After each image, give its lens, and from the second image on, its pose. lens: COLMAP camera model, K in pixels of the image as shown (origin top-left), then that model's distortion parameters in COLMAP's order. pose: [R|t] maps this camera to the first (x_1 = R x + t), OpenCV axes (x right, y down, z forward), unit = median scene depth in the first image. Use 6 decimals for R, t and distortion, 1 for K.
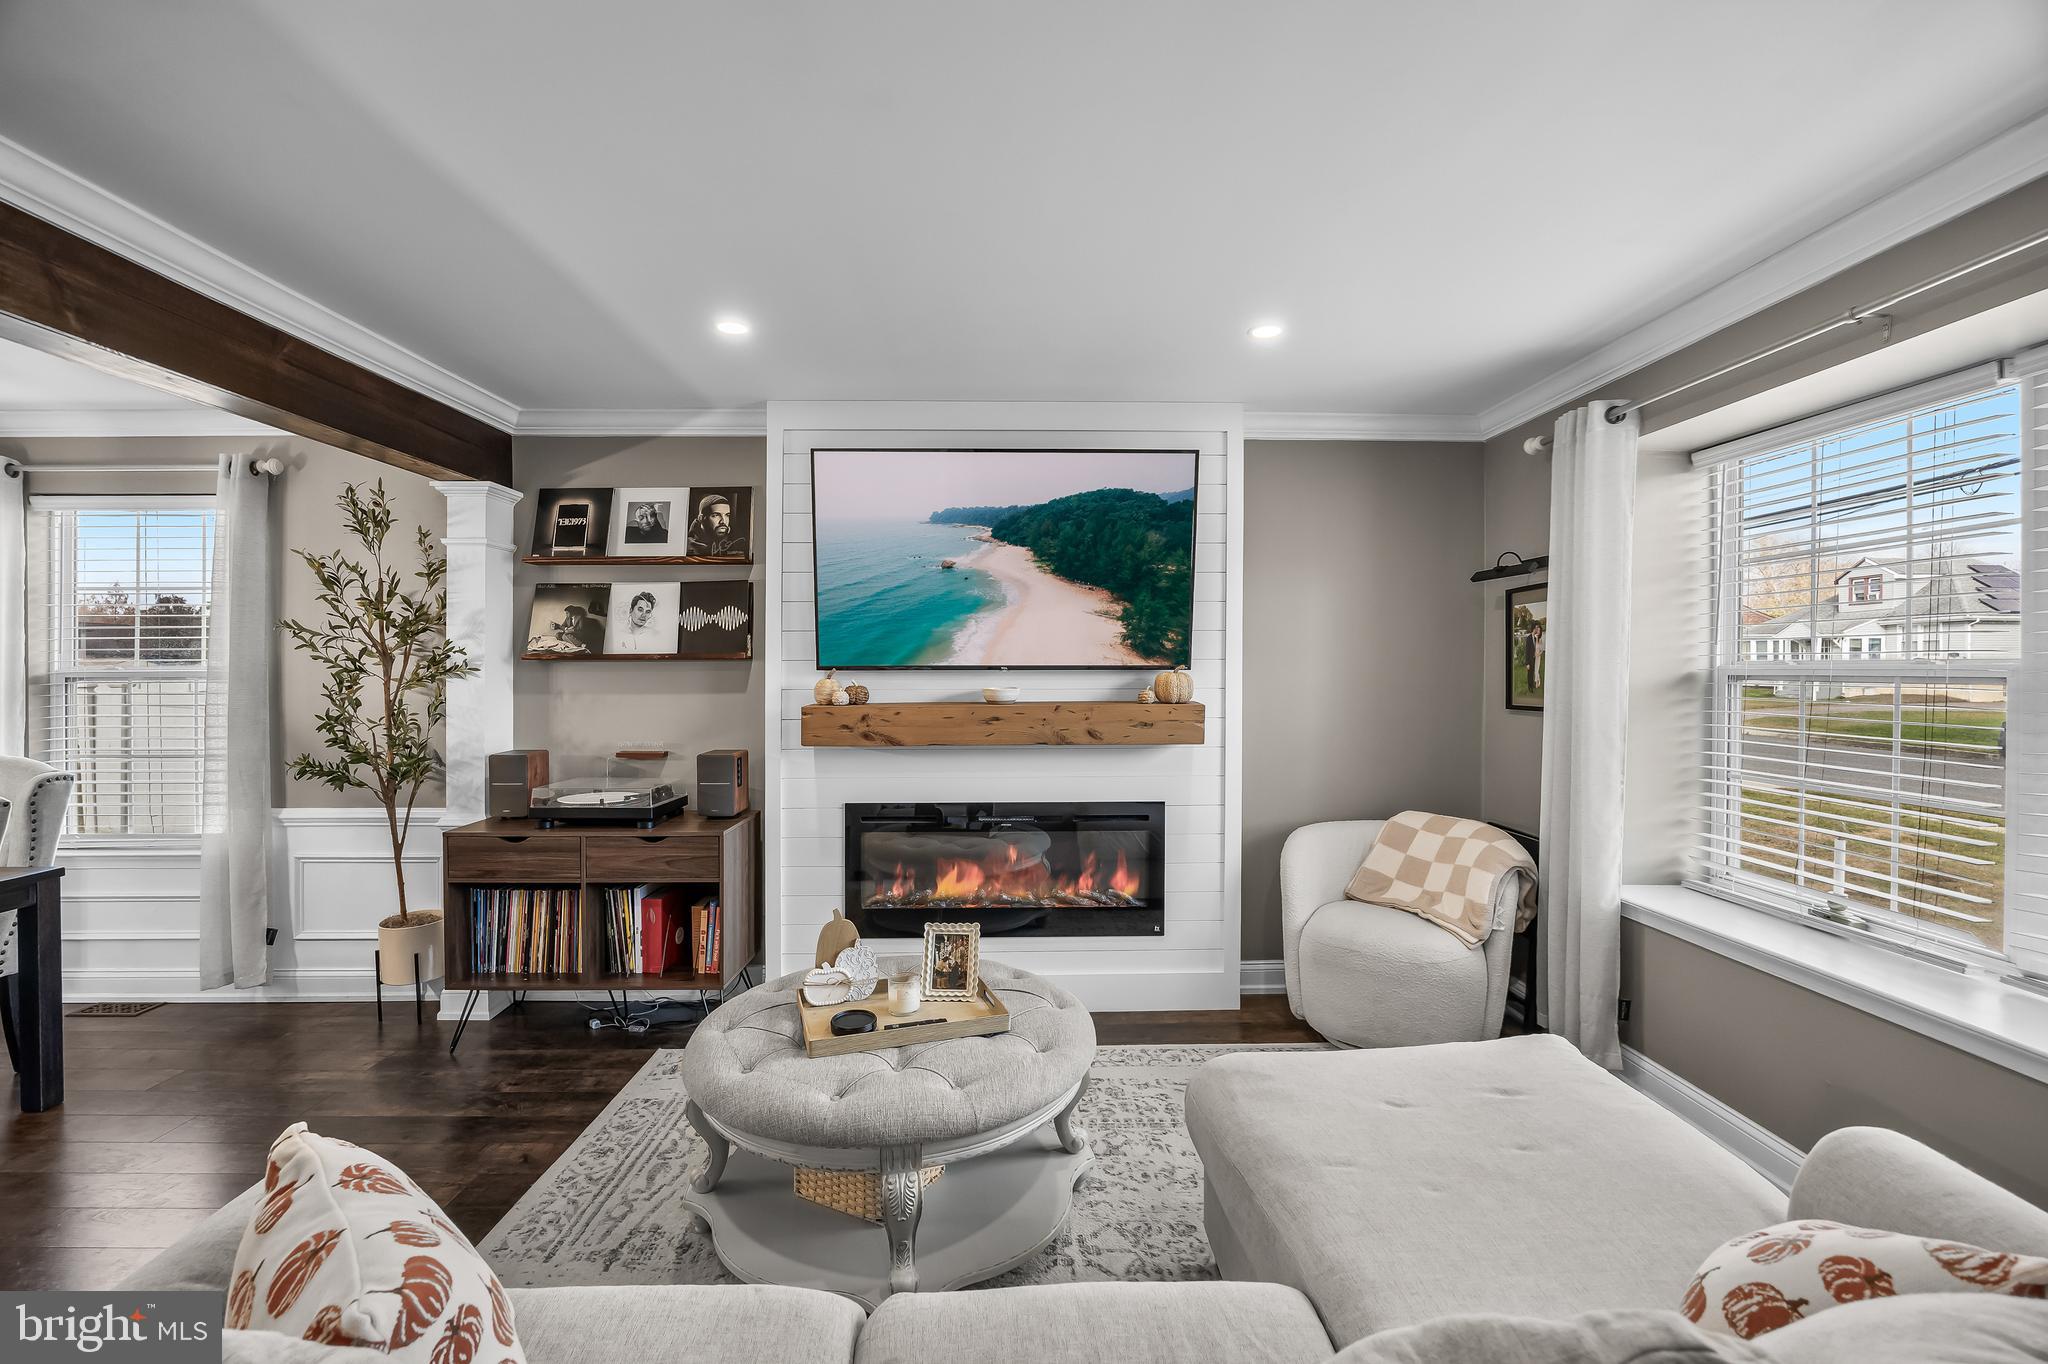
lens RADIAL K [[877.2, 0, 1029.7], [0, 877.2, 680.3], [0, 0, 1]] dist [-0.020461, 0.001749]
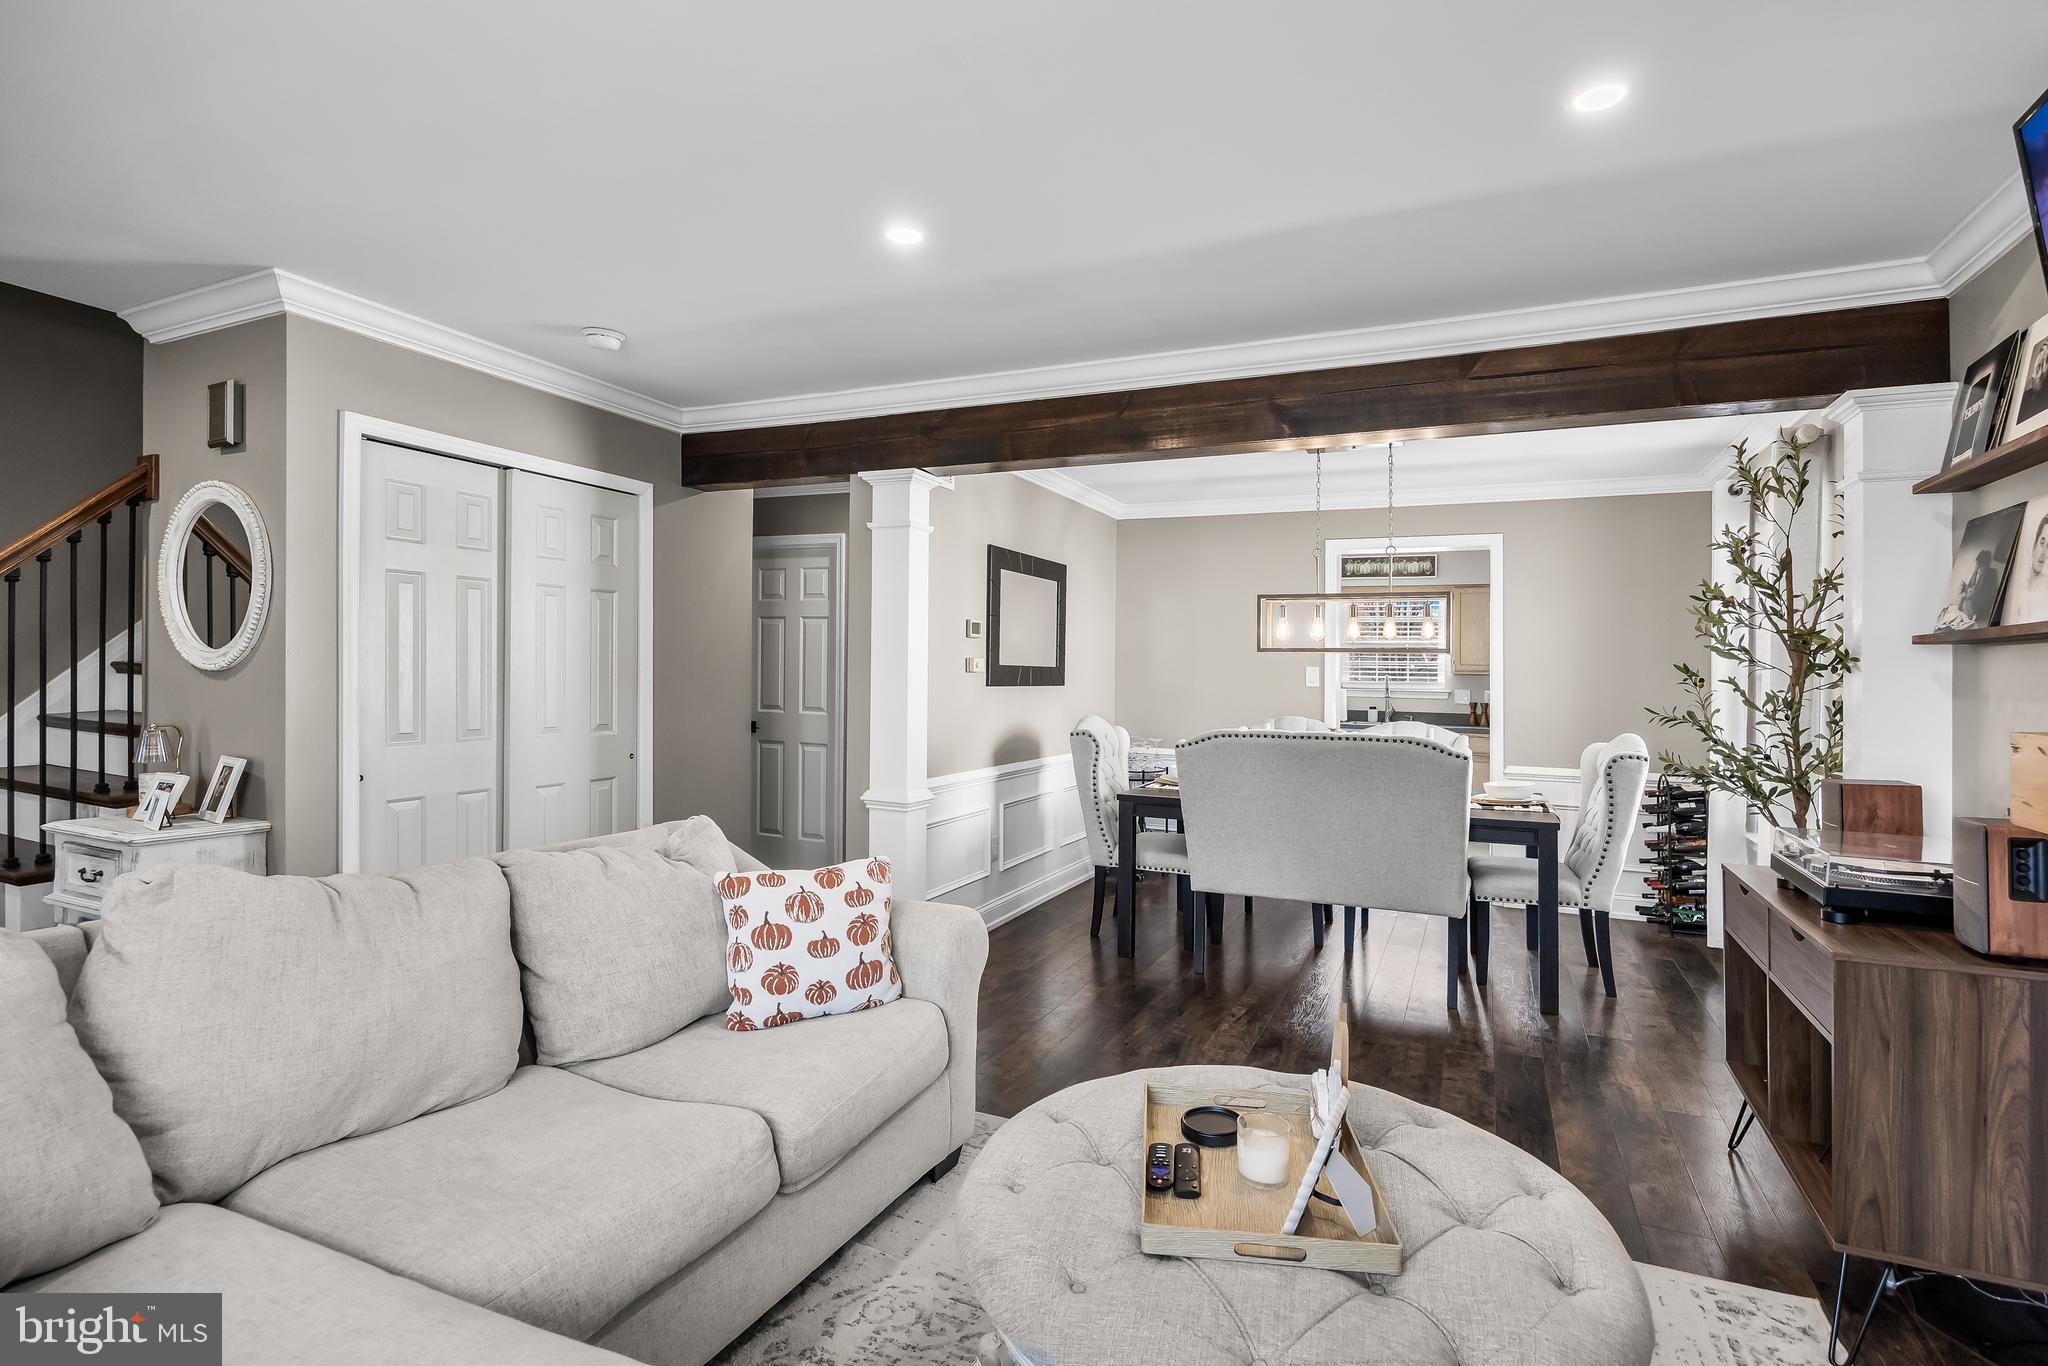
lens RADIAL K [[969.3, 0, 1030.2], [0, 969.3, 674.5], [0, 0, 1]] dist [-0.014149, -0.001663]
pose [[-0.441906, -0.004138, -0.897052, 0.359669], [-0.027517, 0.999581, 0.008945, 0.011048], [0.896639, 0.028637, -0.441835, 0.744611]]
